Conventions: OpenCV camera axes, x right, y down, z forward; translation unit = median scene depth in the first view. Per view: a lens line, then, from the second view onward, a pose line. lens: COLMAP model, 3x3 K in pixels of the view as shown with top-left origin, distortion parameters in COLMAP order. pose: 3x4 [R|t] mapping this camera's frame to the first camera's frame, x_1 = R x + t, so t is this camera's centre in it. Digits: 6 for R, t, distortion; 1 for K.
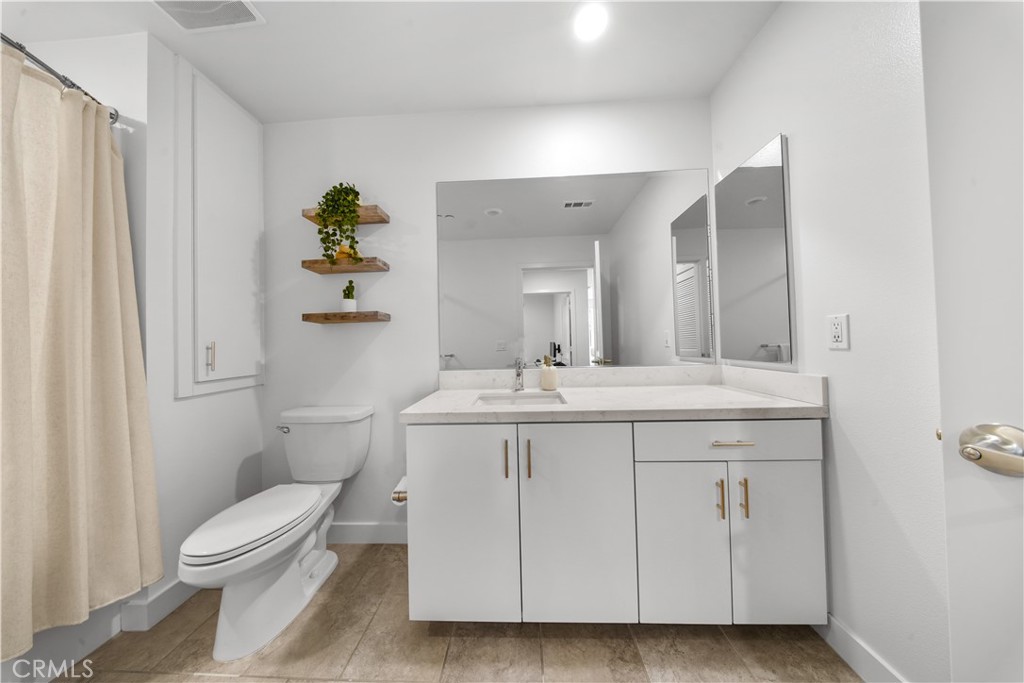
lens RADIAL K [[299.5, 0, 509.4], [0, 299.5, 340.1], [0, 0, 1]] dist [-0.003571, -0.000743]
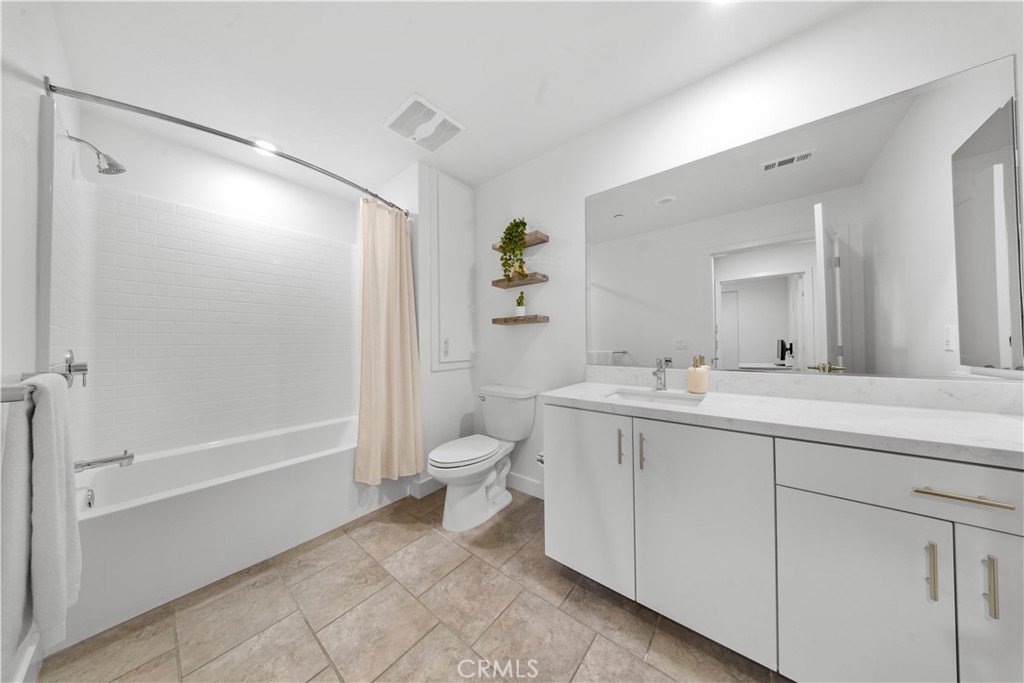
lens RADIAL K [[299.5, 0, 509.8], [0, 299.5, 340.8], [0, 0, 1]] dist [-0.003571, -0.000743]
pose [[0.801774, 0.012836, -0.597490, 0.246461], [-0.002608, 0.999835, 0.017979, -0.009775], [0.597622, -0.012857, 0.801675, -0.097187]]
